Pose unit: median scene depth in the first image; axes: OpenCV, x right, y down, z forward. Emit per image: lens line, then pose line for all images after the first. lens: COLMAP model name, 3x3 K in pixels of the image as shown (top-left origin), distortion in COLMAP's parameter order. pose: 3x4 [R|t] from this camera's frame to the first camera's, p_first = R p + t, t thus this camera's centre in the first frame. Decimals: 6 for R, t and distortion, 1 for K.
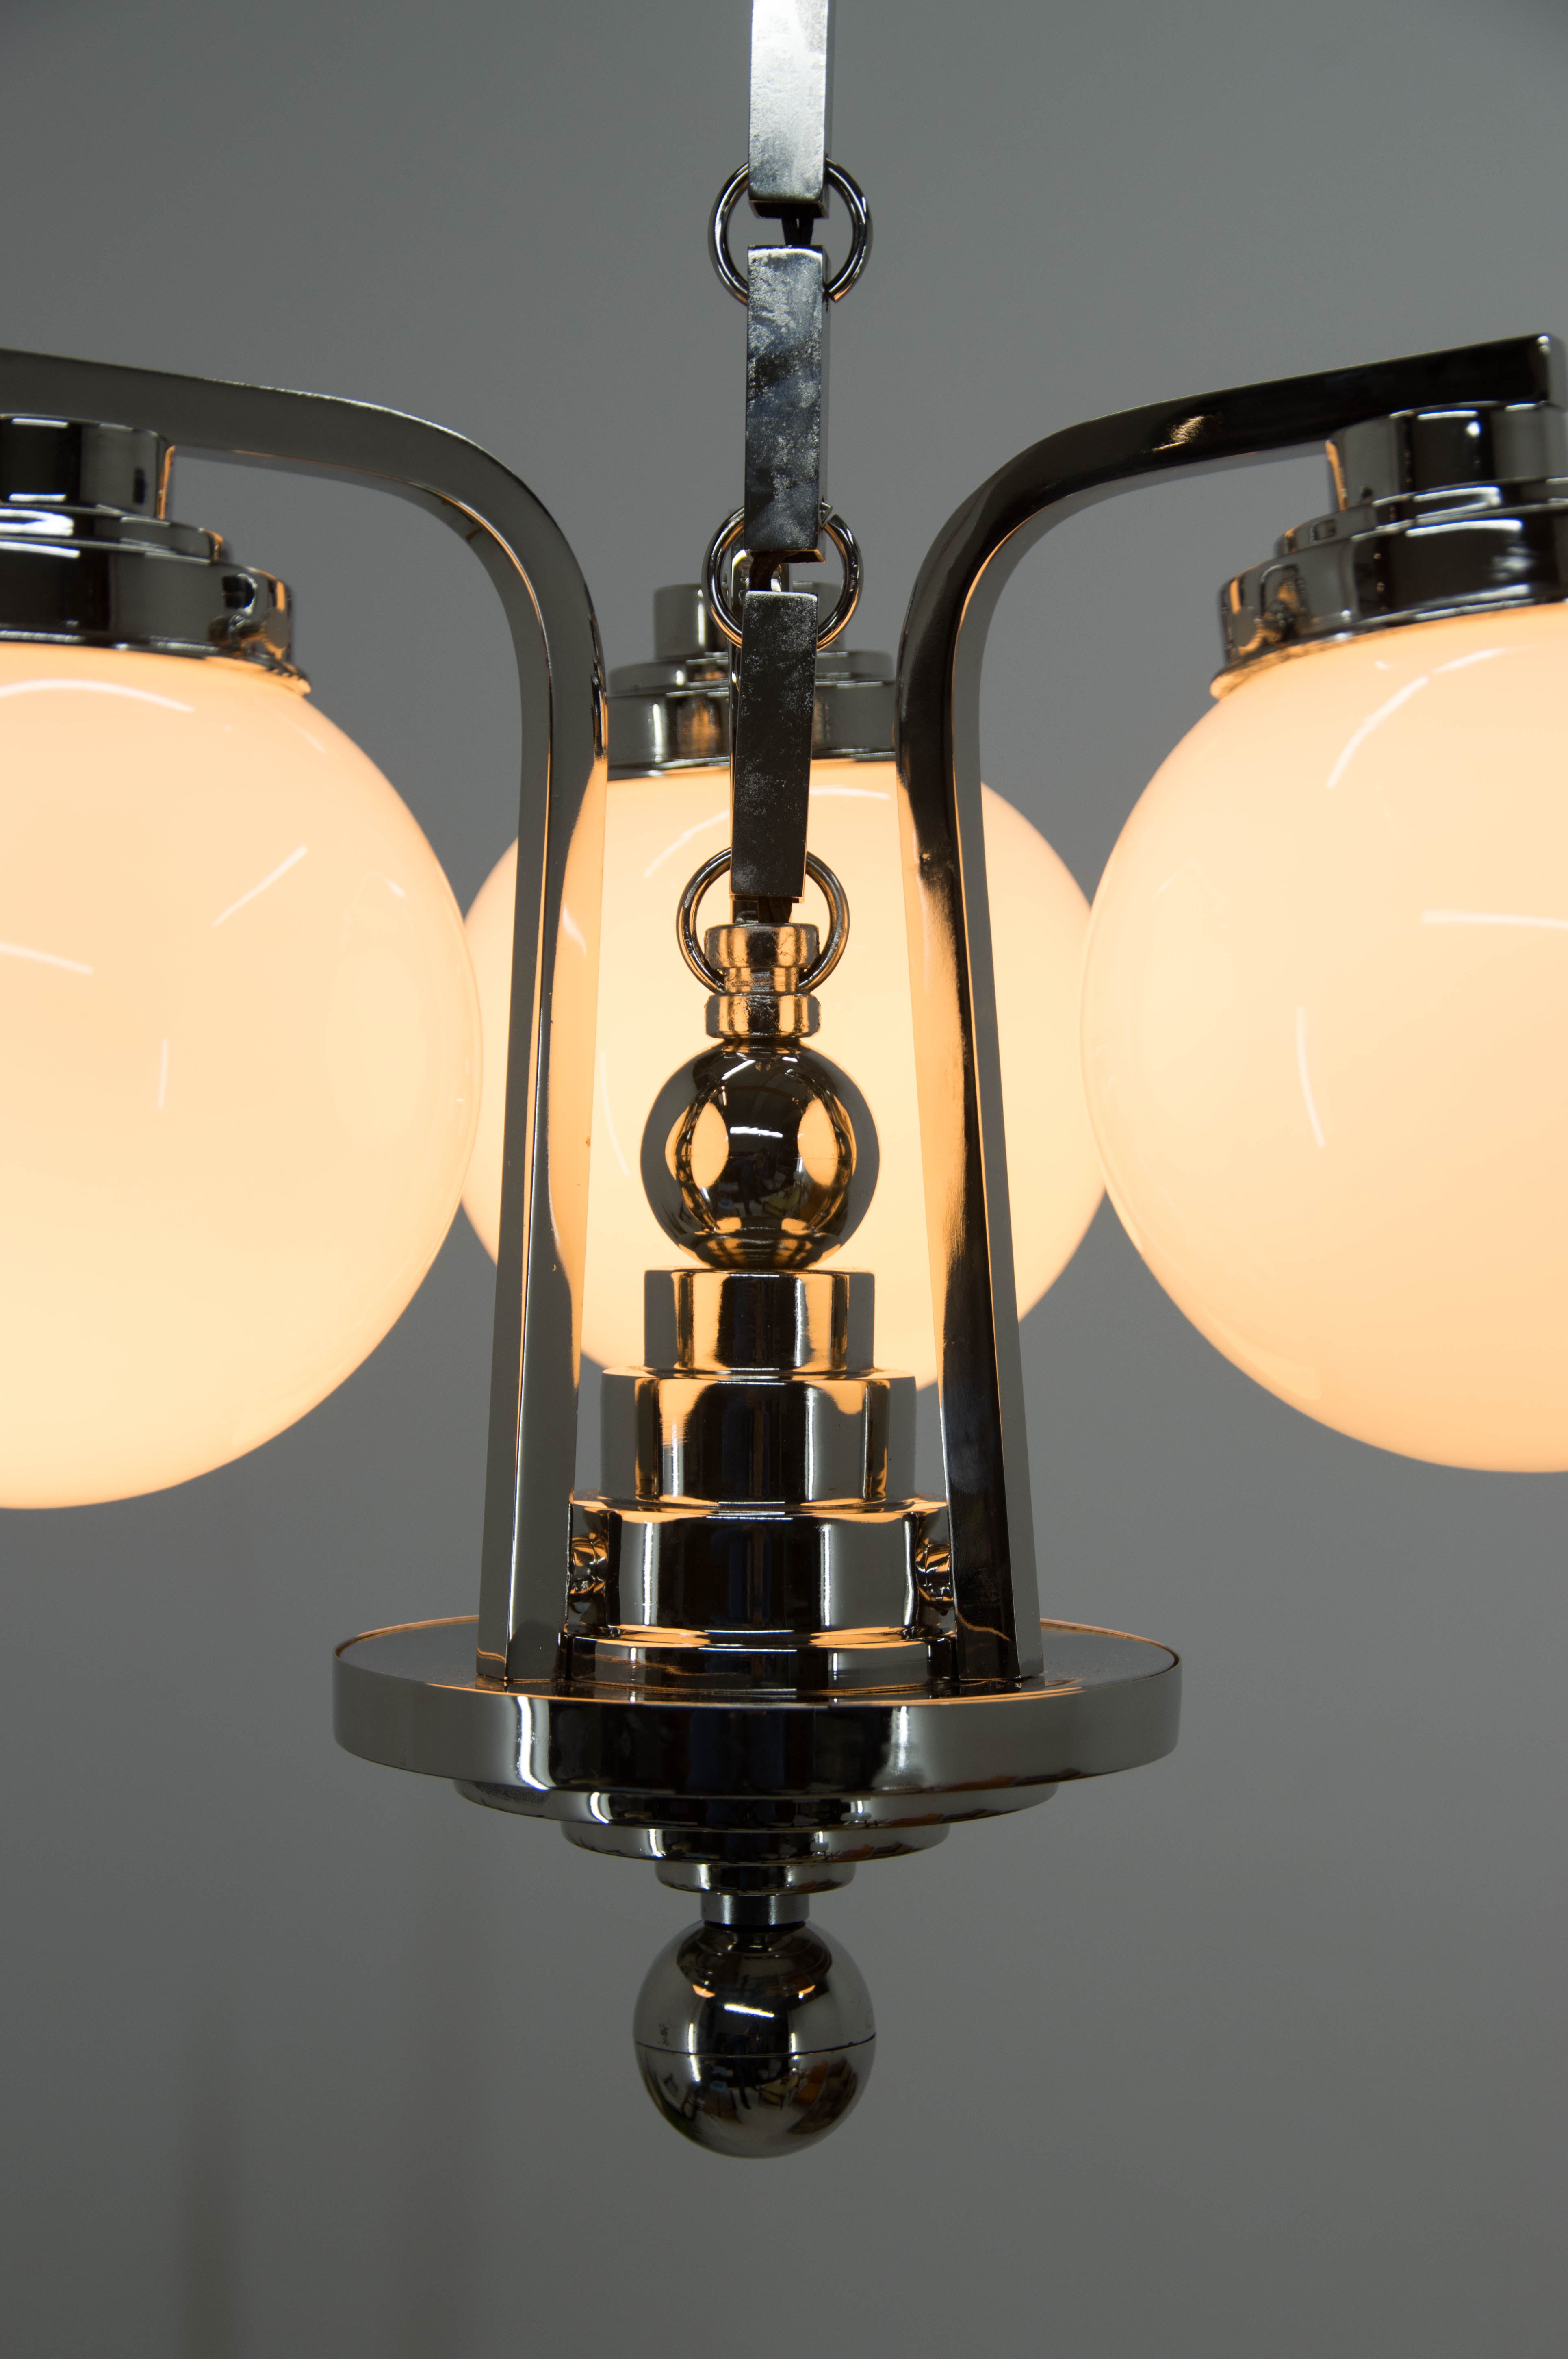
lens RADIAL K [[4608.9, 0, 787.9], [0, 4608.9, 1201.5], [0, 0, 1]] dist [0.072302, 0.000000]
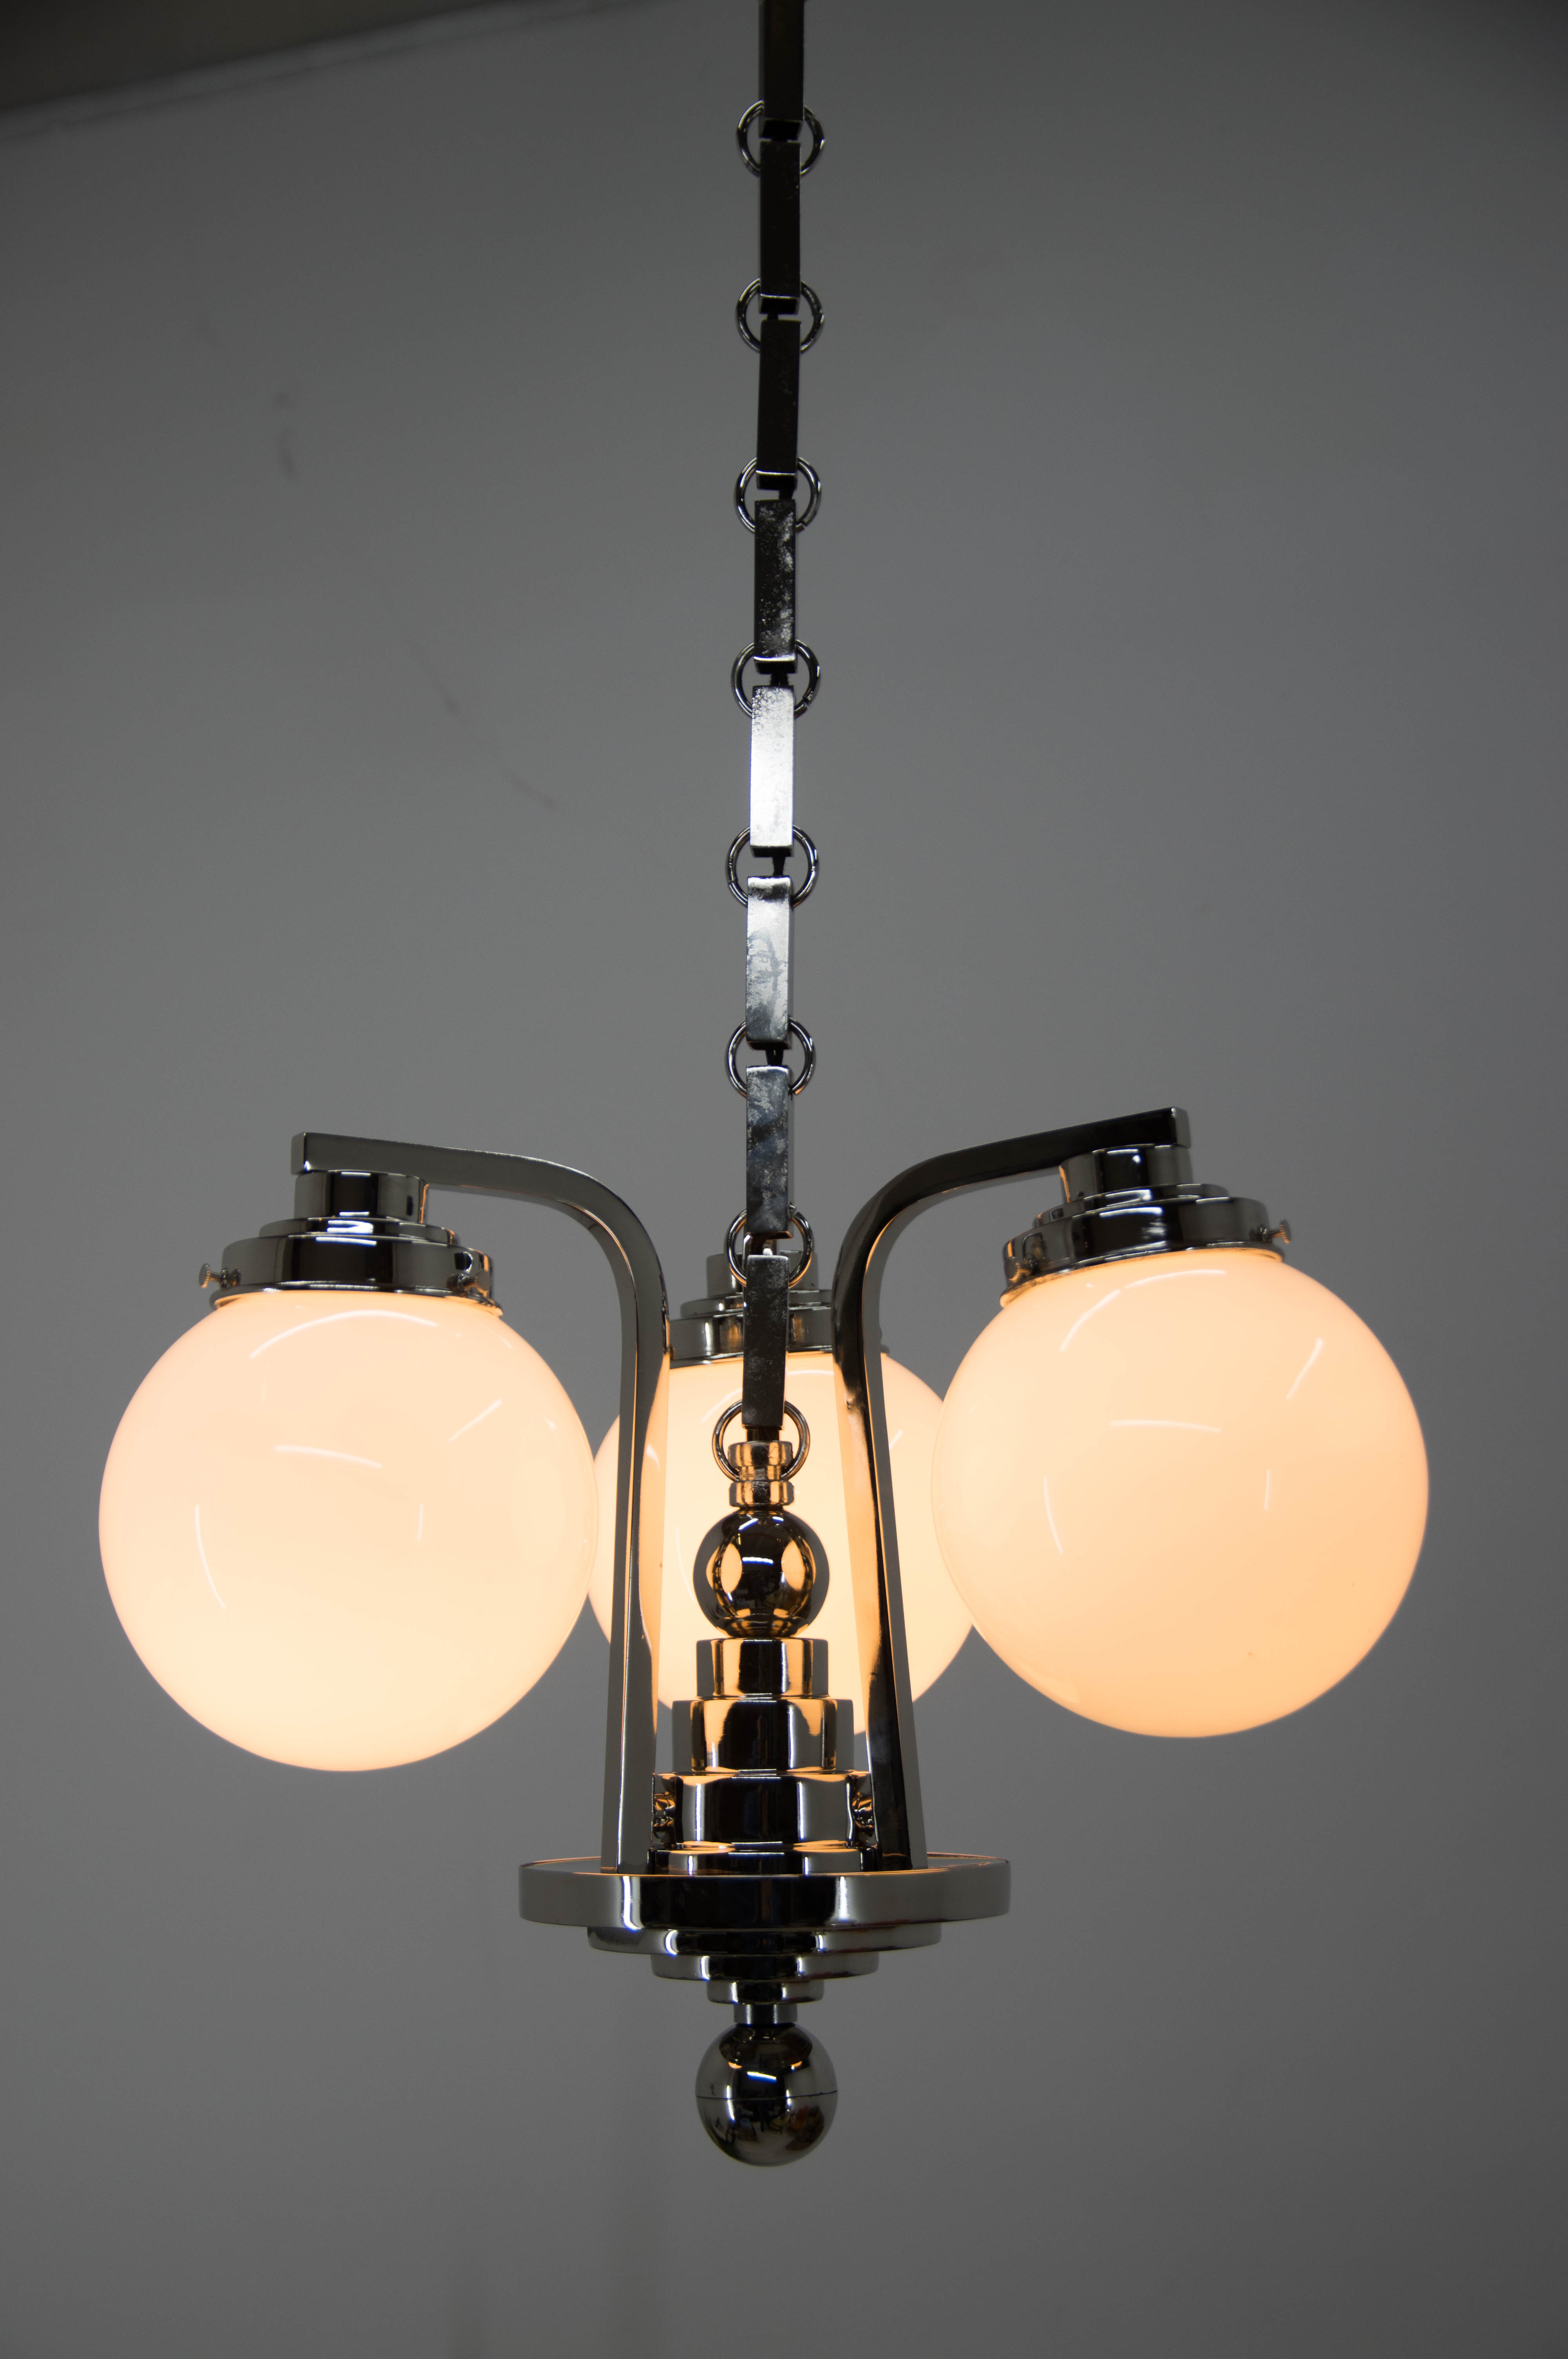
lens RADIAL K [[3466.0, 0, 810.3], [0, 3466.0, 1191.3], [0, 0, 1]] dist [0.089699, 0.000000]
pose [[0.999498, -0.022723, -0.022098, 0.045469], [0.019068, 0.987975, -0.153434, 0.049700], [0.025318, 0.152936, 0.987912, -0.329615]]
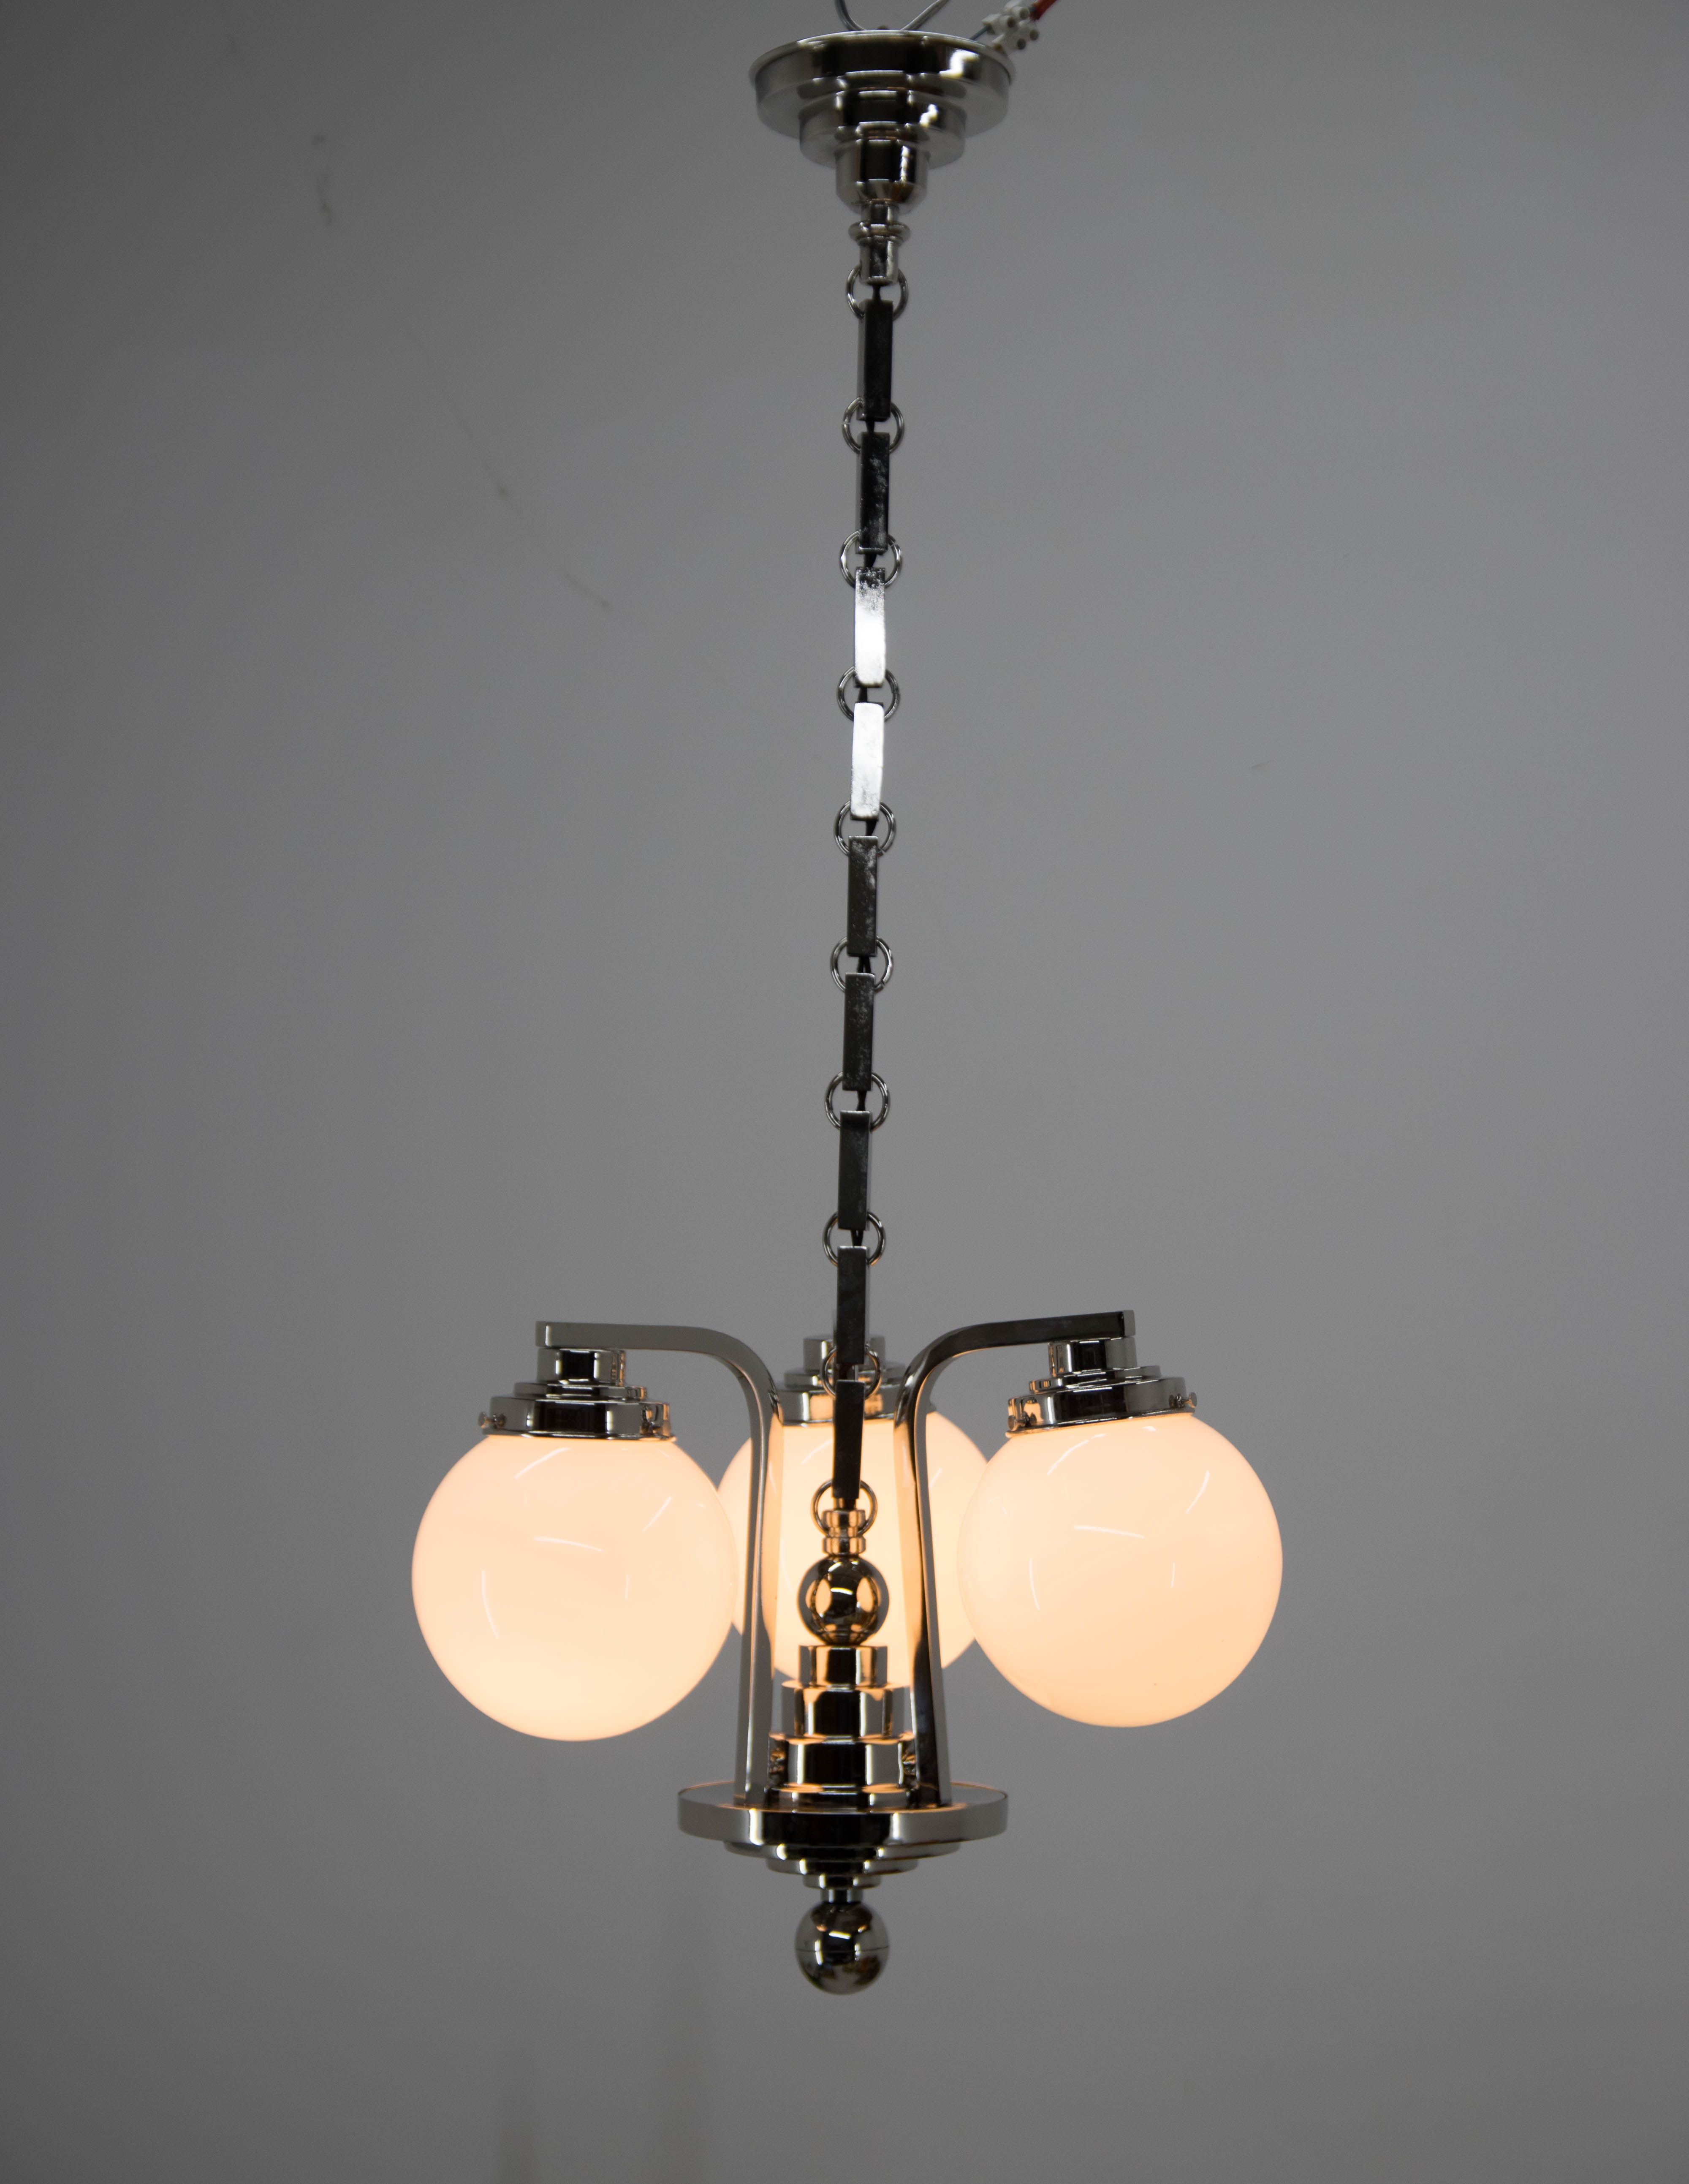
lens RADIAL K [[5224.2, 0, 851.2], [0, 5224.2, 1108.1], [0, 0, 1]] dist [0.184357, 0.000000]
pose [[0.999730, -0.004161, -0.022858, 0.066744], [0.003188, 0.999095, -0.042416, -0.161287], [0.023014, 0.042332, 0.998839, -1.943050]]
